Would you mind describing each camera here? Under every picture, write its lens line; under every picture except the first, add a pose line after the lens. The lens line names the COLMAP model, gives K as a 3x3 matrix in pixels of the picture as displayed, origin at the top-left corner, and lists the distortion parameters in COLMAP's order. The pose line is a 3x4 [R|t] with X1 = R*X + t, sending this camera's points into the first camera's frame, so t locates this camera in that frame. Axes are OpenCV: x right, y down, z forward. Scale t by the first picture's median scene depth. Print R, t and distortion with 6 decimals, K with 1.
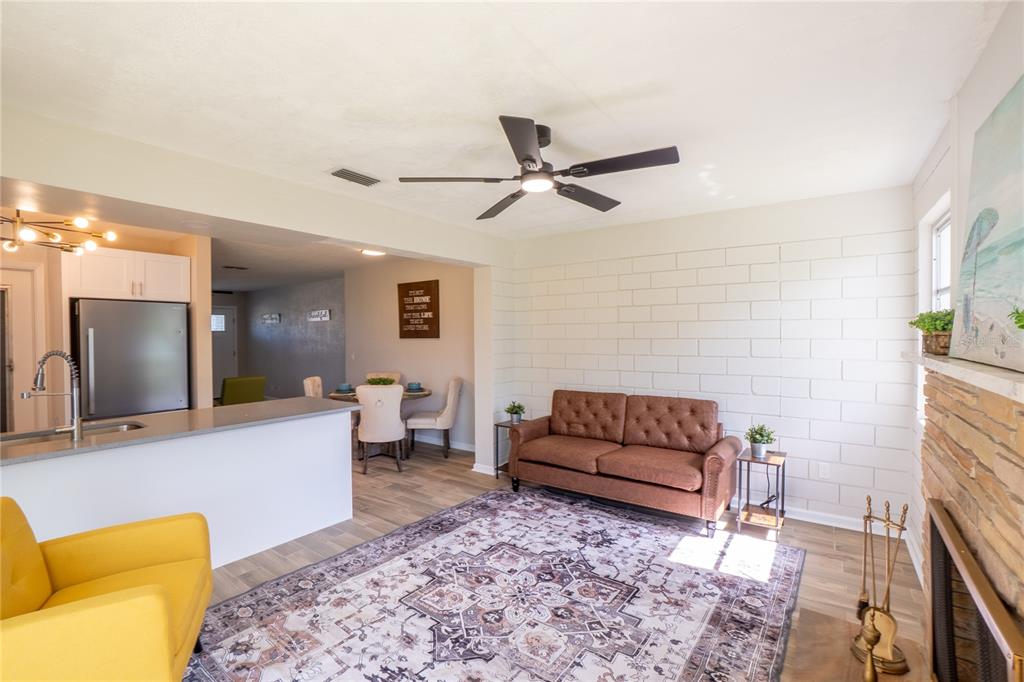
lens RADIAL K [[455.3, 0, 509.2], [0, 455.3, 338.5], [0, 0, 1]] dist [-0.063320, 0.022582]
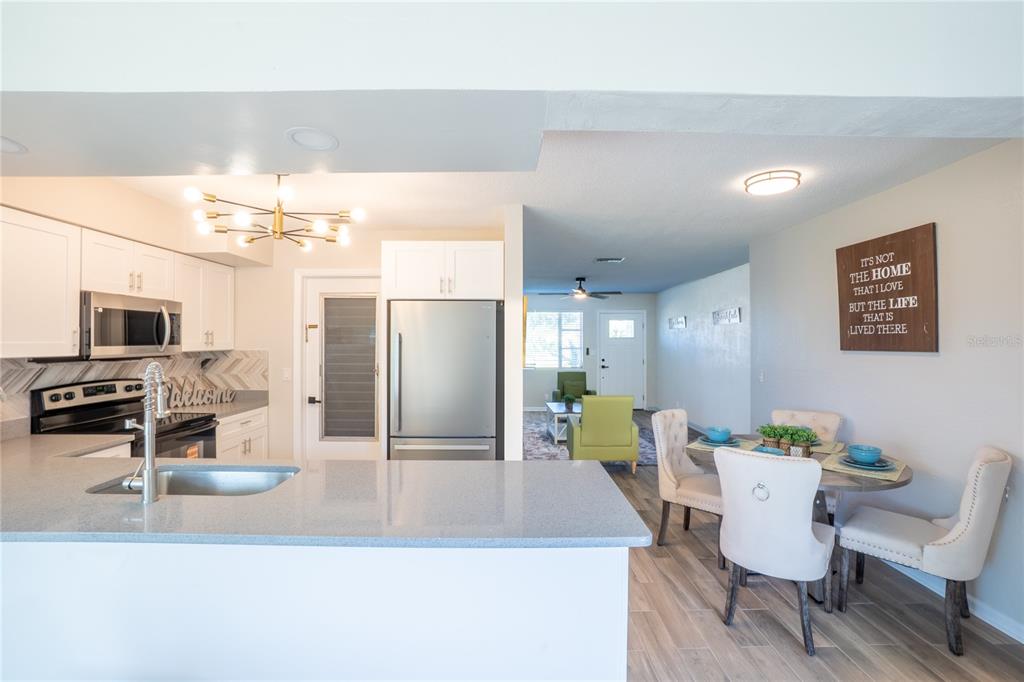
lens RADIAL K [[455.3, 0, 509.2], [0, 455.3, 338.5], [0, 0, 1]] dist [-0.063320, 0.022582]
pose [[0.590758, 0.000294, -0.806849, -0.057343], [-0.012791, 0.999878, -0.009000, -0.005059], [0.806748, 0.015637, 0.590689, 0.417858]]
